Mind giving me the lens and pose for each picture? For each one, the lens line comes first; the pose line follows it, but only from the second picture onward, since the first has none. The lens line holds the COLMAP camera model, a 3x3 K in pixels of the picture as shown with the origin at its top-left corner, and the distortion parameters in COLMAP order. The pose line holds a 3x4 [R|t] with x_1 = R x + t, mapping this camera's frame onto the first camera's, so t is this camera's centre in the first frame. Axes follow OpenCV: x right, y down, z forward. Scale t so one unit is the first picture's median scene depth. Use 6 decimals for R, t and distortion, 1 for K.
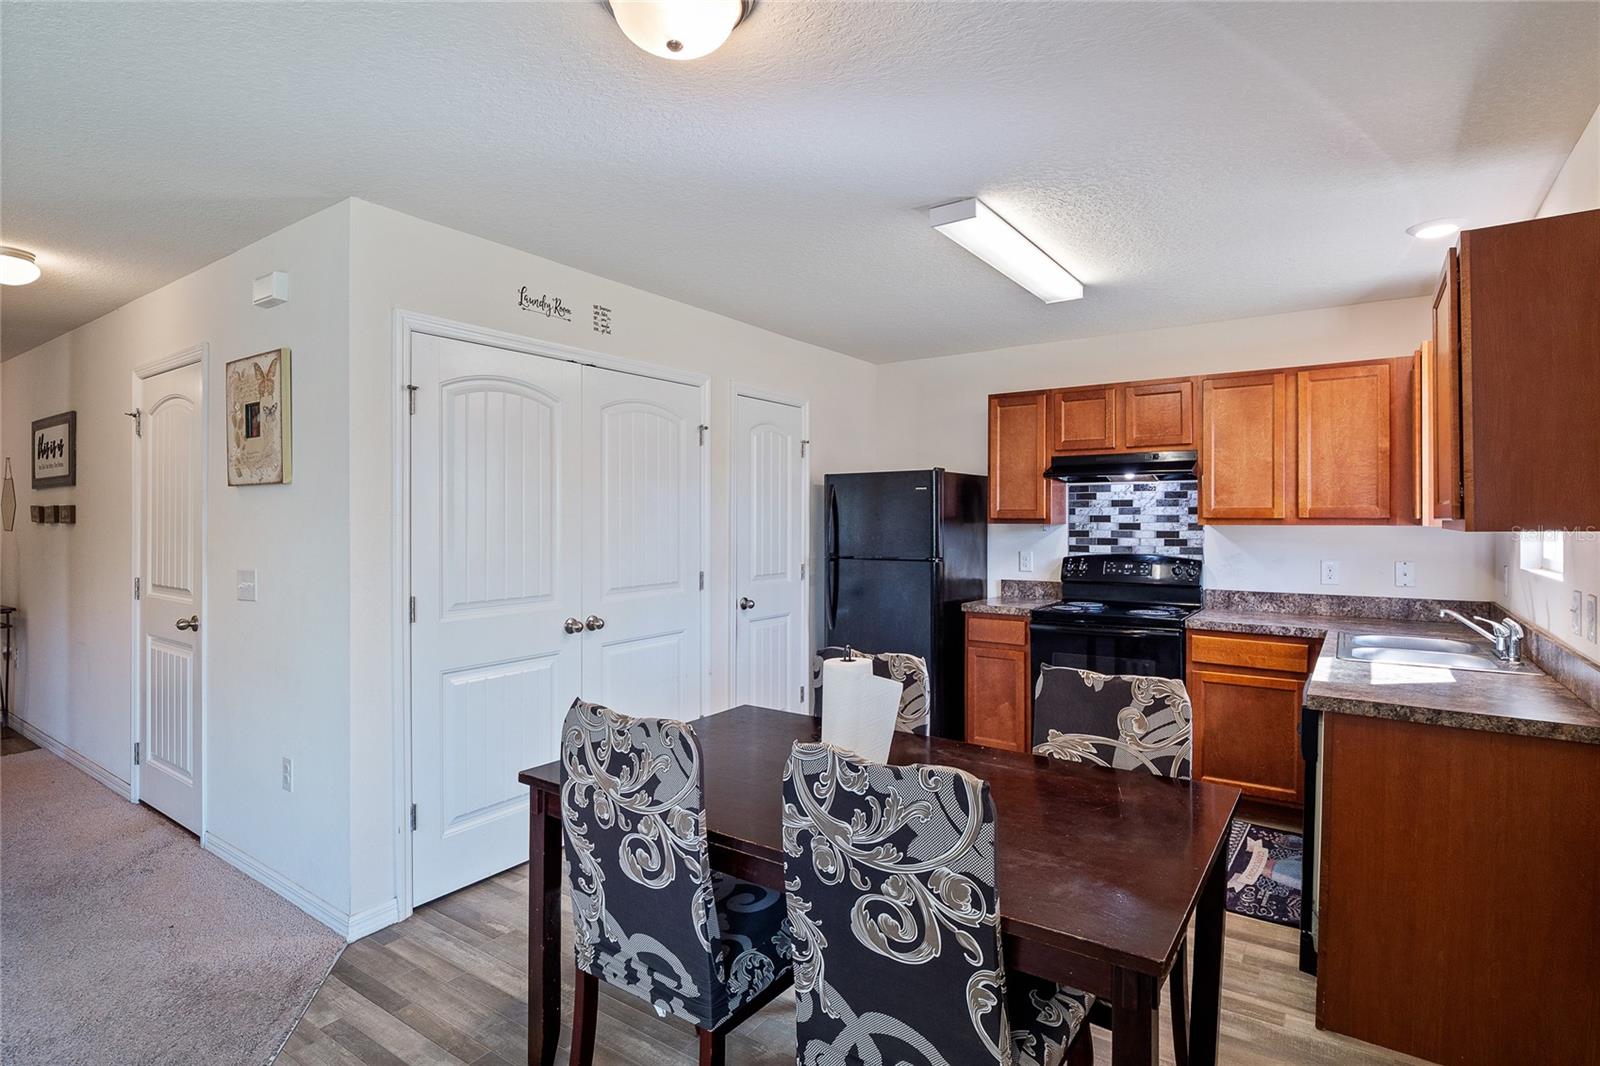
lens RADIAL K [[783.4, 0, 844.9], [0, 783.4, 522.8], [0, 0, 1]] dist [-0.002927, -0.000989]
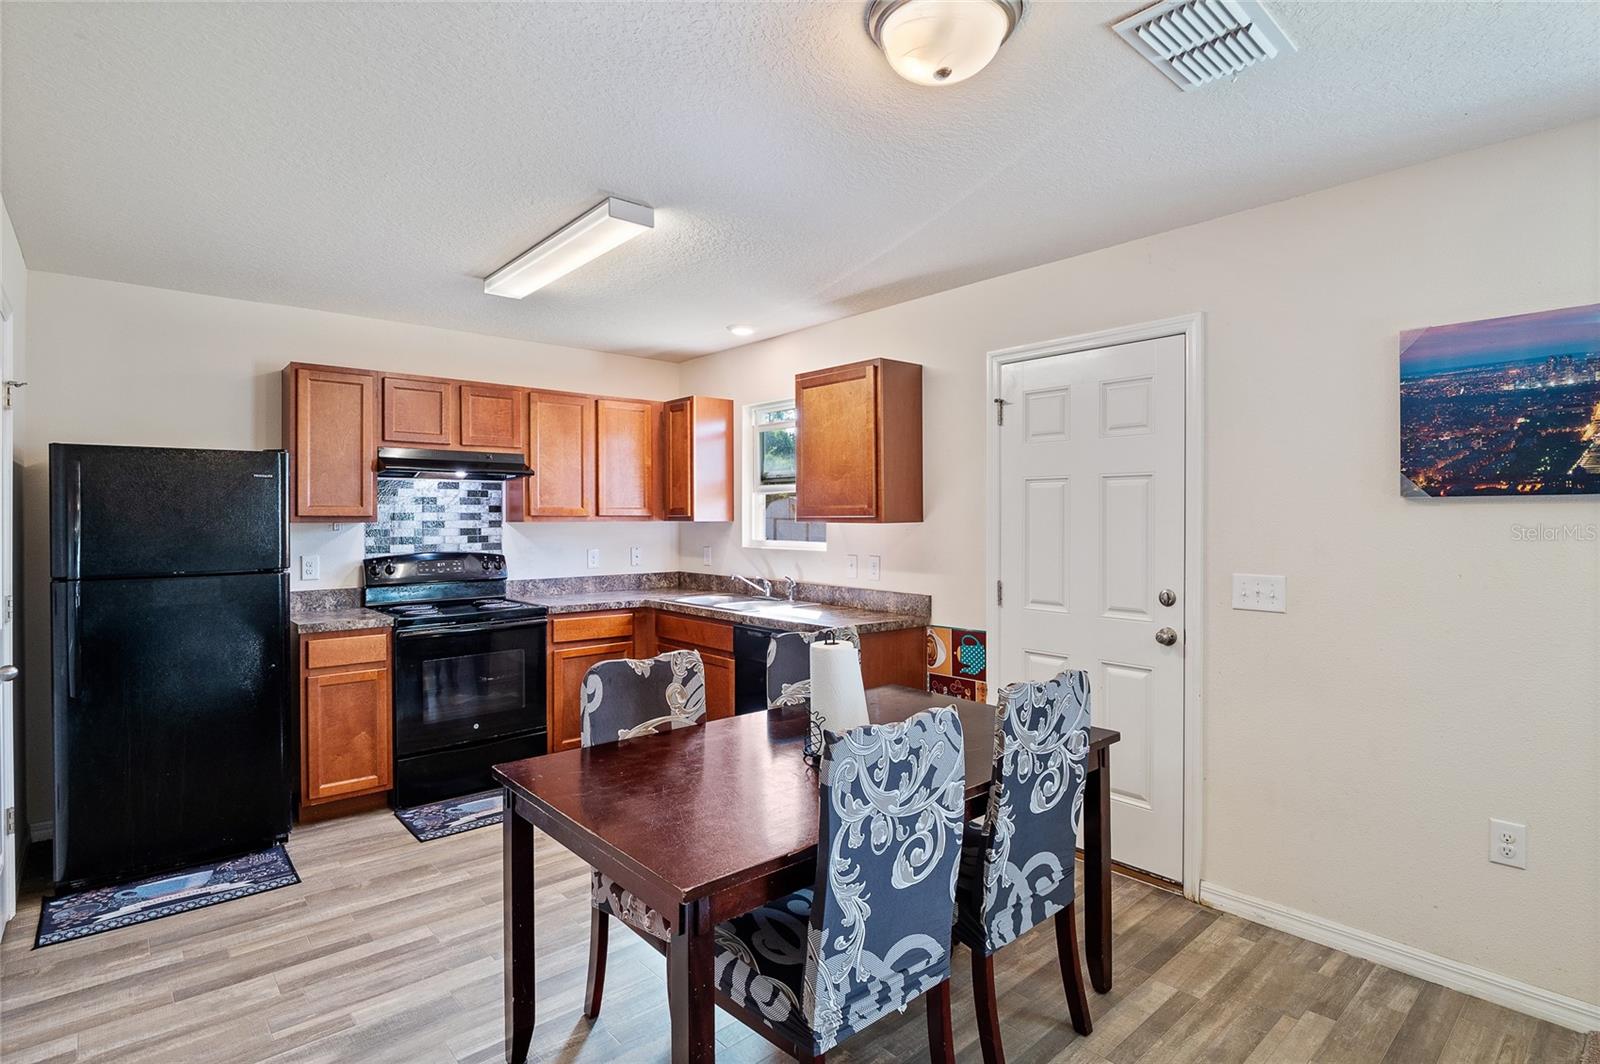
lens RADIAL K [[778.7, 0, 758.6], [0, 778.7, 520.2], [0, 0, 1]] dist [0.002567, -0.015102]
pose [[0.302372, -0.005707, 0.953173, -0.623639], [0.006212, 0.999973, 0.004017, -0.002813], [-0.953170, 0.004706, 0.302399, 0.439447]]
